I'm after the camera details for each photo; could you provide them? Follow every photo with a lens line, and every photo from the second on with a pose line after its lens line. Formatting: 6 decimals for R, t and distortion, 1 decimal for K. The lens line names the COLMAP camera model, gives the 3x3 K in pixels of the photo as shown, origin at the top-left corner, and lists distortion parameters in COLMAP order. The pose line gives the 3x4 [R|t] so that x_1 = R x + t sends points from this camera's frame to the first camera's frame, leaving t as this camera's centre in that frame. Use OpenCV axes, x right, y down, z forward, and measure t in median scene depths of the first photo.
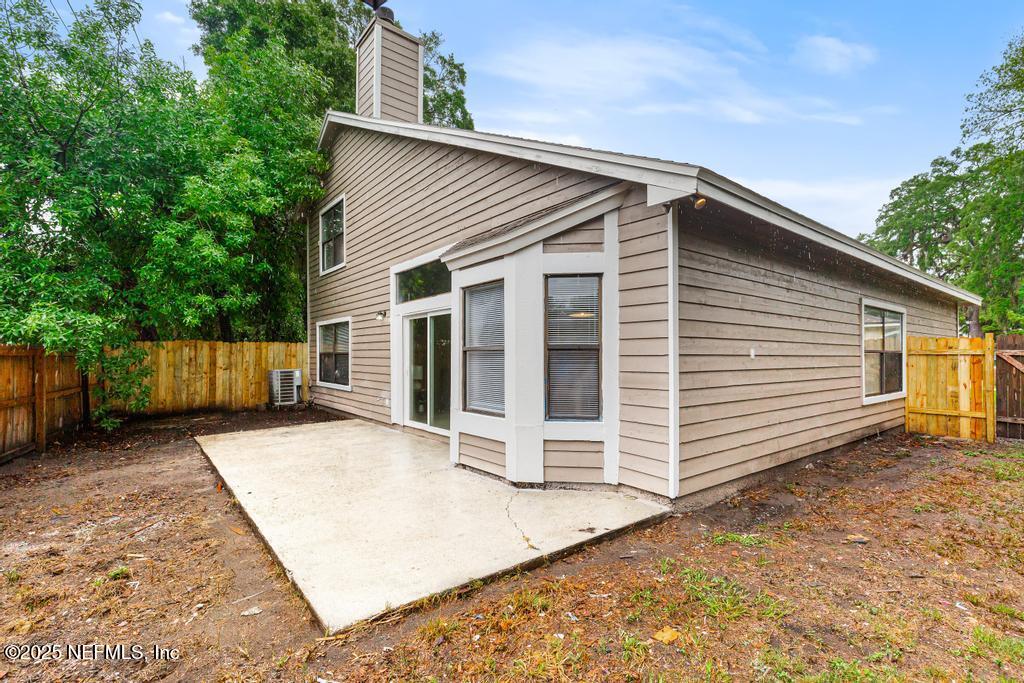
lens RADIAL K [[467.9, 0, 503.9], [0, 467.9, 351.1], [0, 0, 1]] dist [0.010098, -0.003131]
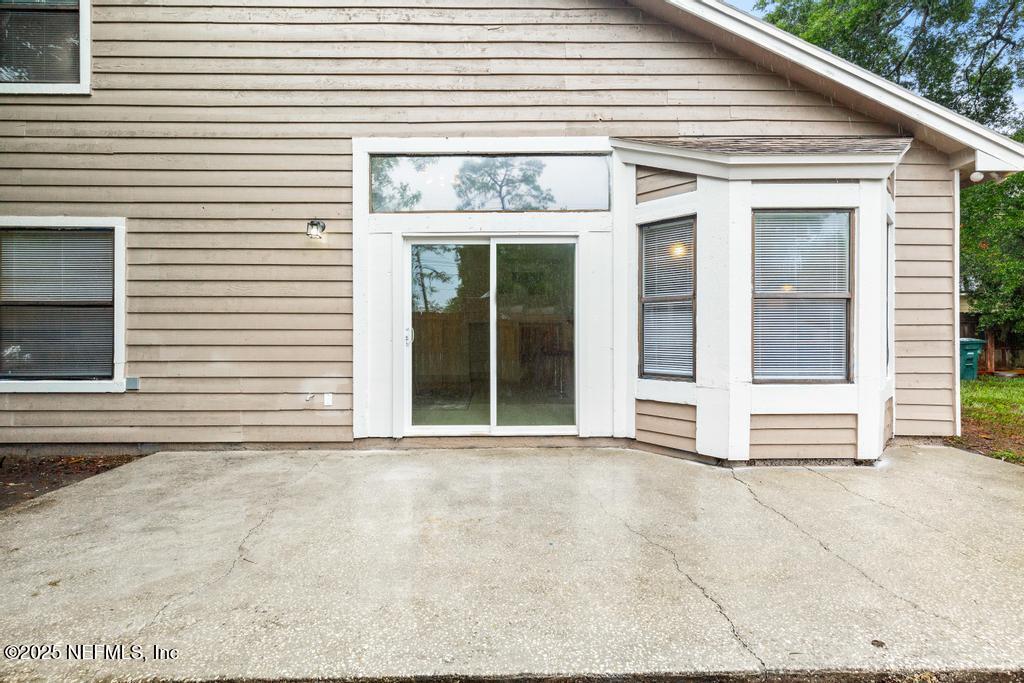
lens RADIAL K [[467.9, 0, 522.1], [0, 467.9, 328.5], [0, 0, 1]] dist [0.010098, -0.003131]
pose [[0.599970, -0.000546, 0.800022, -0.617345], [-0.007105, 0.999957, 0.006011, 0.030492], [-0.799991, -0.009290, 0.599940, 0.611684]]
